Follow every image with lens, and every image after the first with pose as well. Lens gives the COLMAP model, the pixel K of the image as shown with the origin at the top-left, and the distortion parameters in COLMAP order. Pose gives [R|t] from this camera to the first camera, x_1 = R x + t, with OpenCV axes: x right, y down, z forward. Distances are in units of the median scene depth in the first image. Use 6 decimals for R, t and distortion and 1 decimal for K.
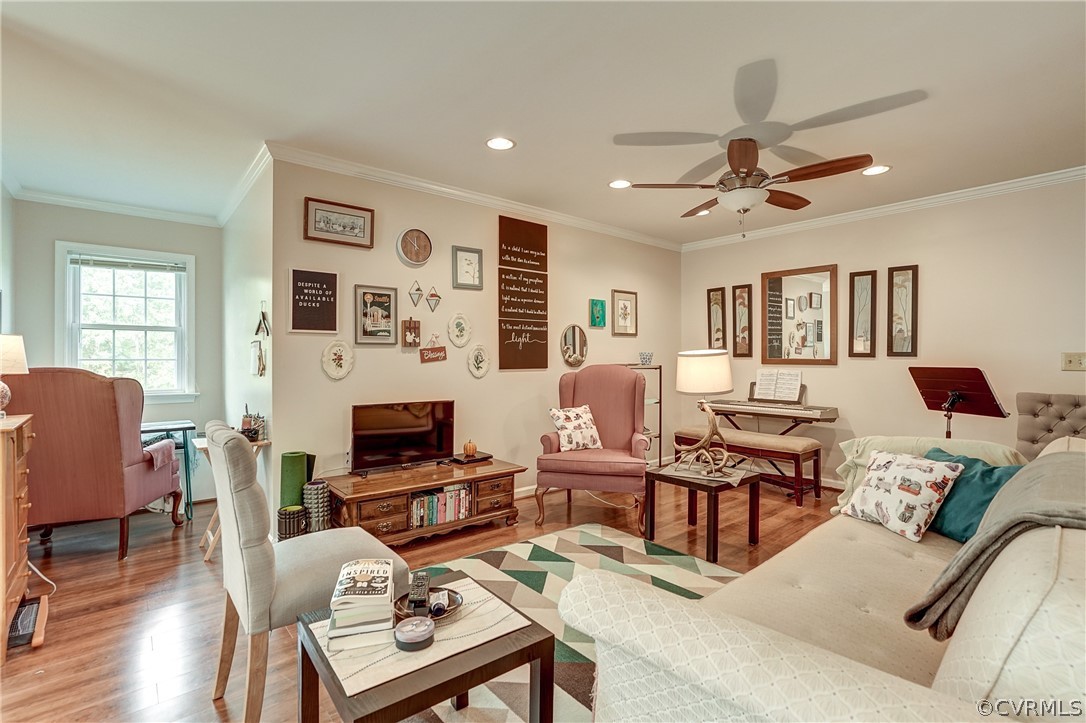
lens RADIAL K [[505.0, 0, 540.4], [0, 505.0, 360.6], [0, 0, 1]] dist [-0.030190, 0.000550]
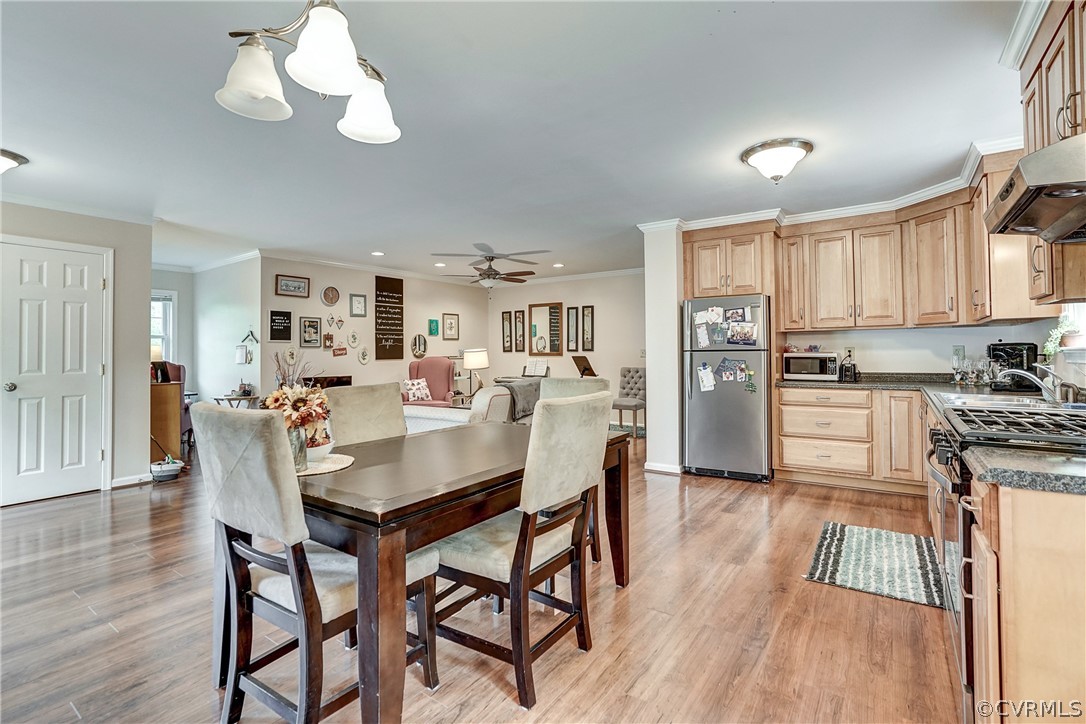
lens RADIAL K [[505.0, 0, 539.7], [0, 505.0, 339.8], [0, 0, 1]] dist [-0.030190, 0.000550]
pose [[0.967976, -0.002217, 0.251033, 0.035897], [0.009855, 0.999526, -0.029173, 0.004077], [-0.250849, 0.030713, 0.967539, -0.910740]]
